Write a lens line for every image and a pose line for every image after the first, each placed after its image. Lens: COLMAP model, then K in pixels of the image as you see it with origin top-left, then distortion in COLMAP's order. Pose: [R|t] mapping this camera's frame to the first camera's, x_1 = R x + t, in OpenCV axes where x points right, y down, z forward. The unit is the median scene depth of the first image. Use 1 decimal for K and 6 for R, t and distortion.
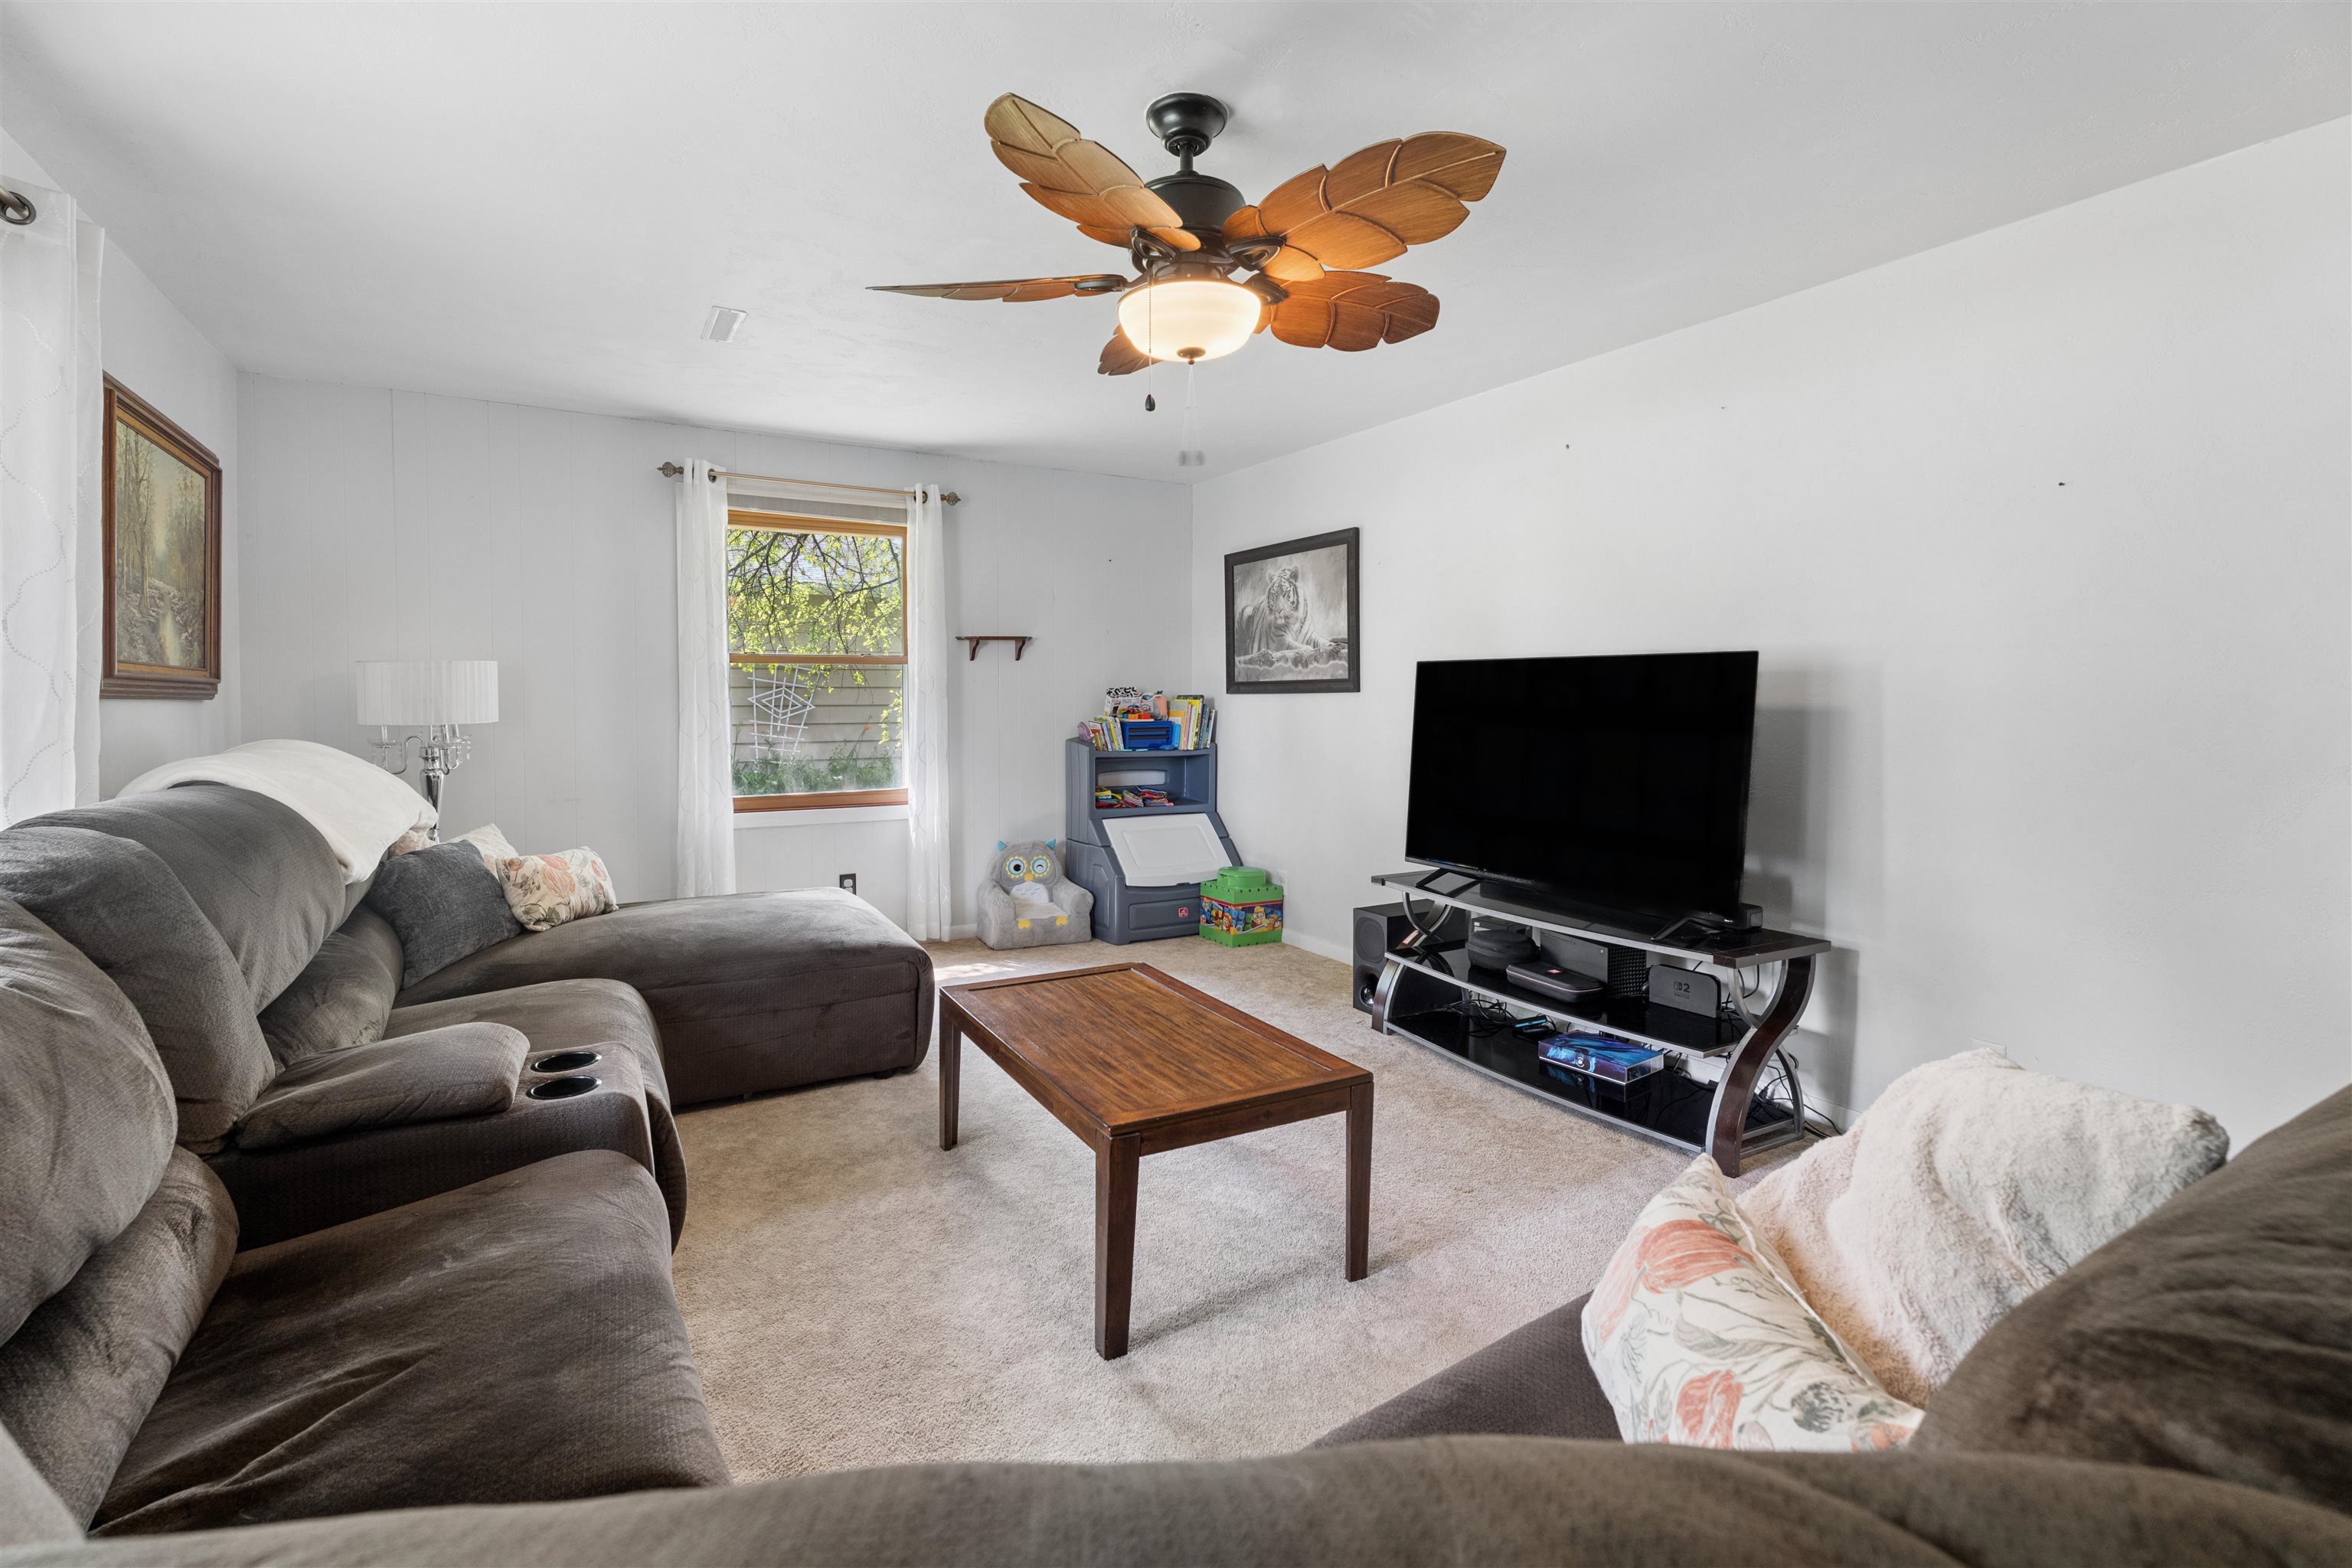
lens RADIAL K [[1069.8, 0, 1188.7], [0, 1069.8, 710.3], [0, 0, 1]] dist [0.002657, 0.000332]
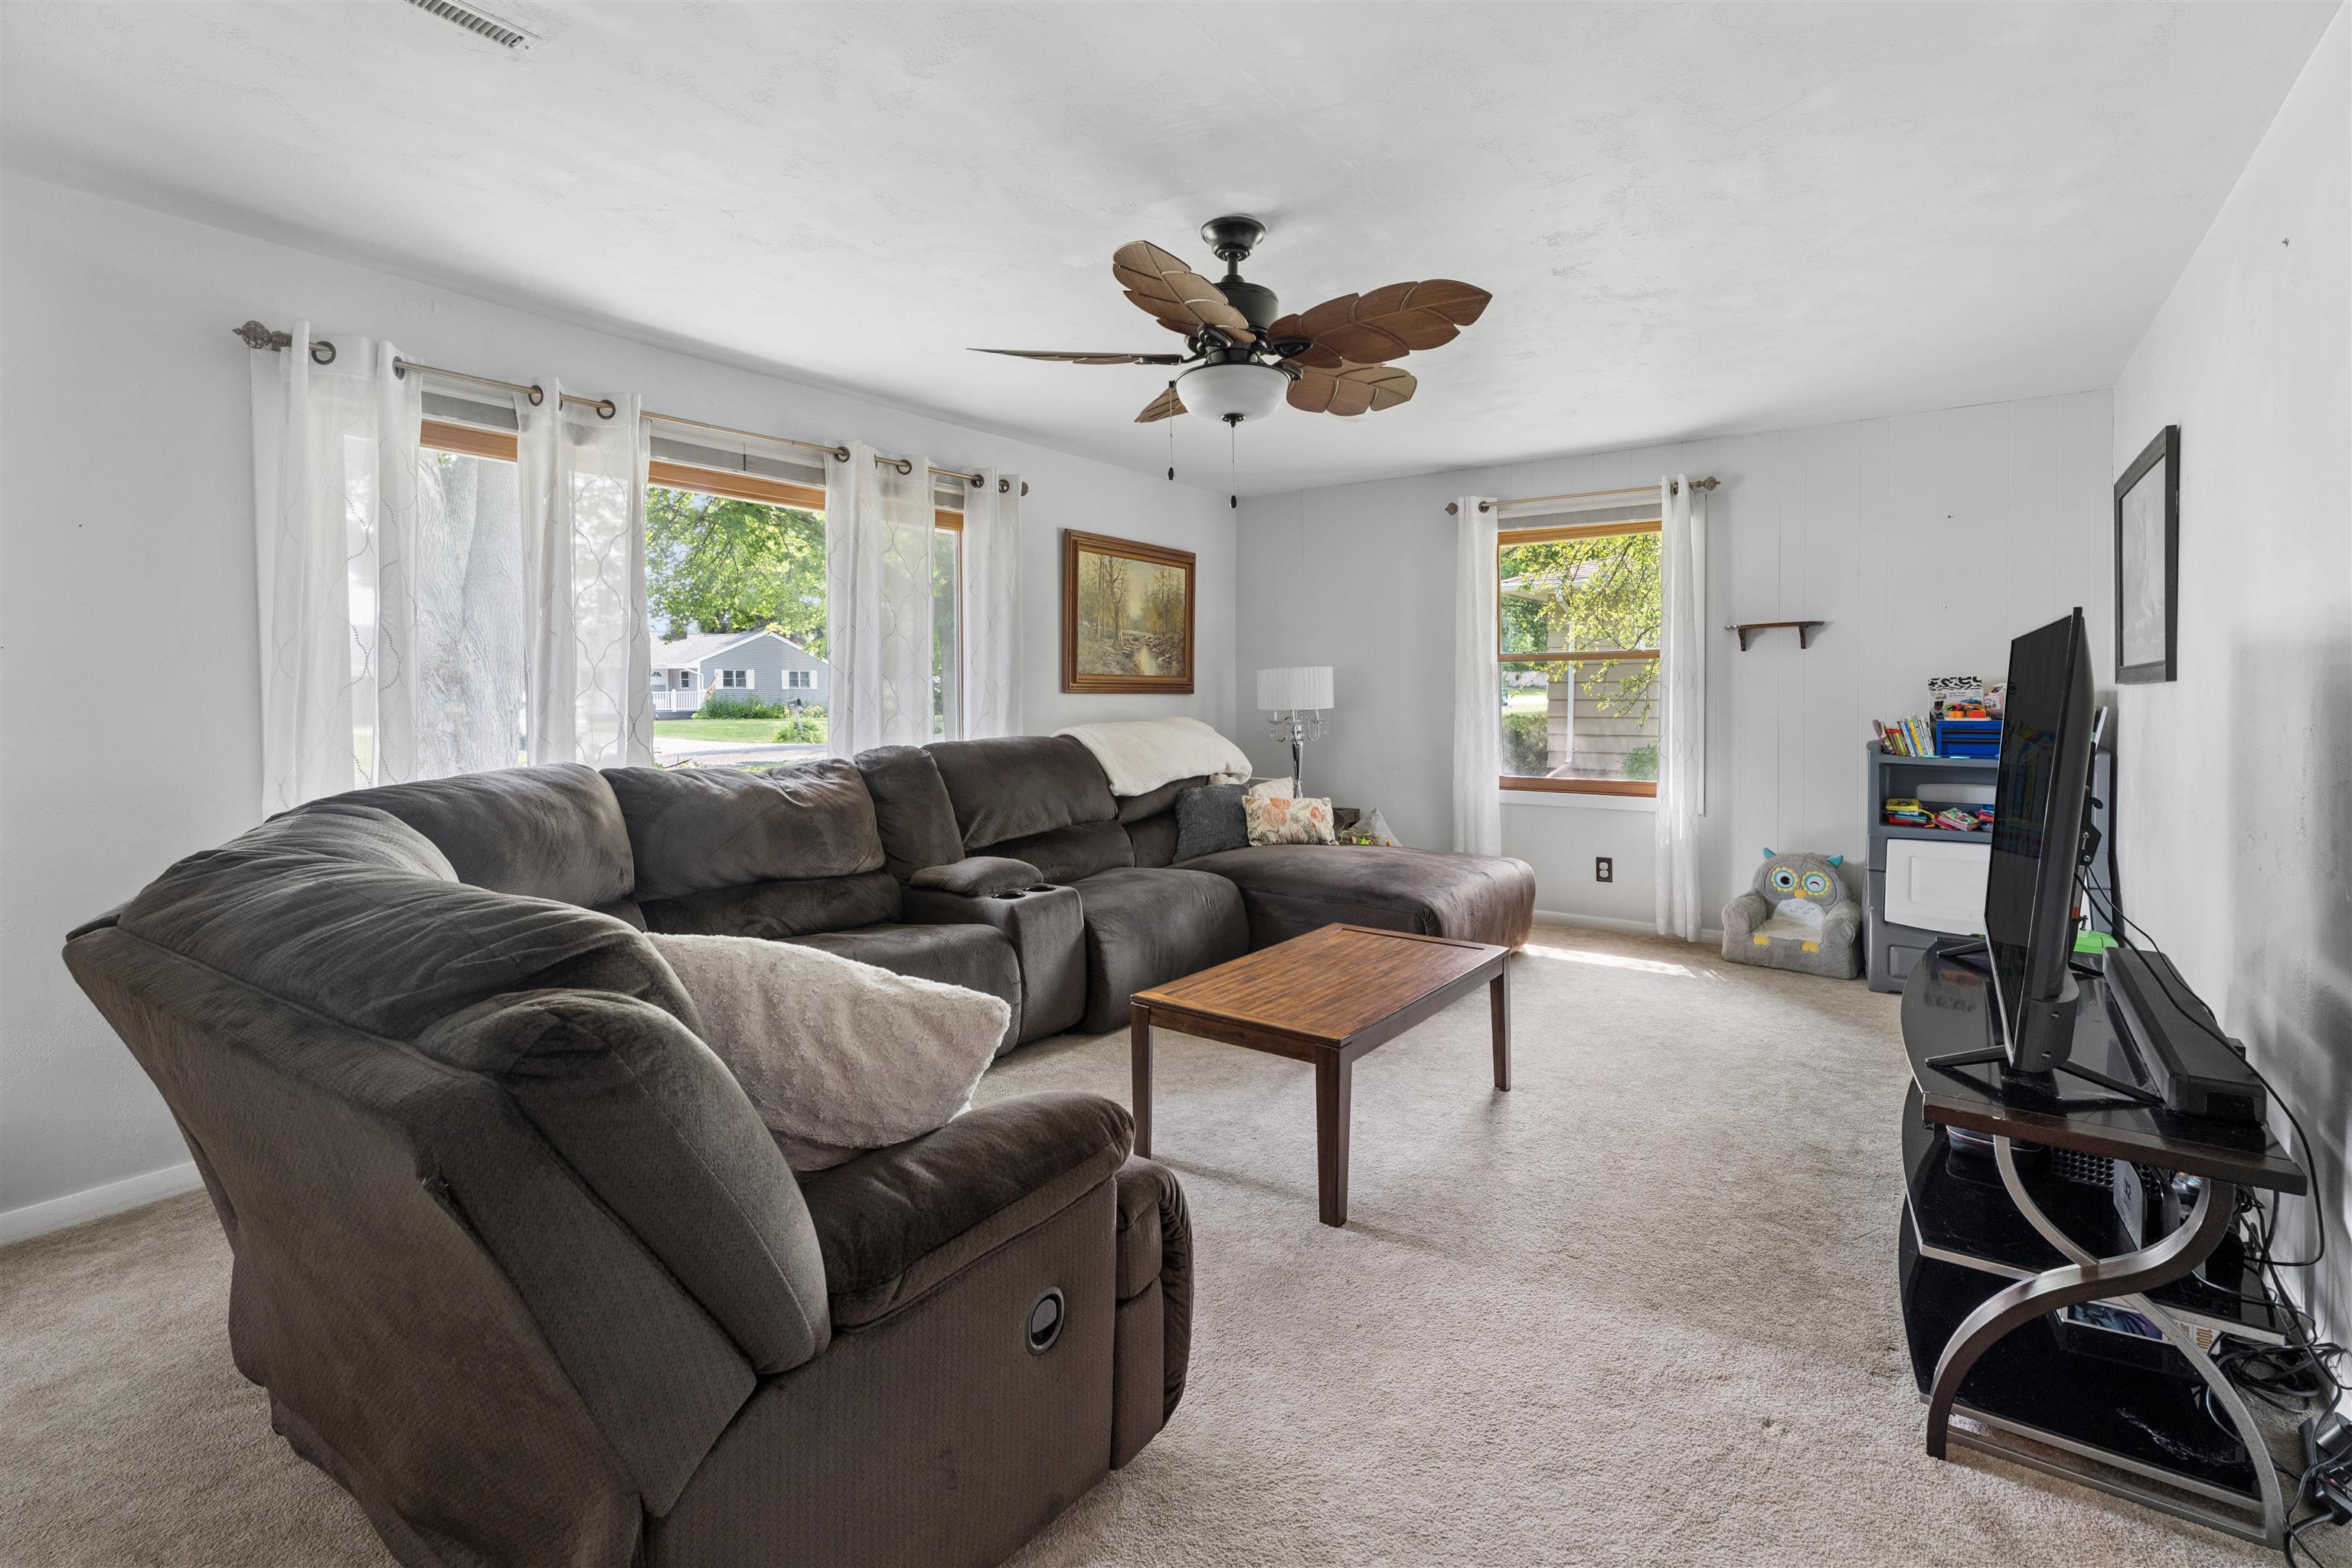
lens RADIAL K [[1069.8, 0, 1188.7], [0, 1069.8, 710.3], [0, 0, 1]] dist [0.002657, 0.000332]
pose [[0.421441, 0.013785, -0.906751, 0.470426], [-0.008006, 0.999902, 0.011480, -0.001979], [0.906820, 0.002421, 0.421510, 0.178459]]
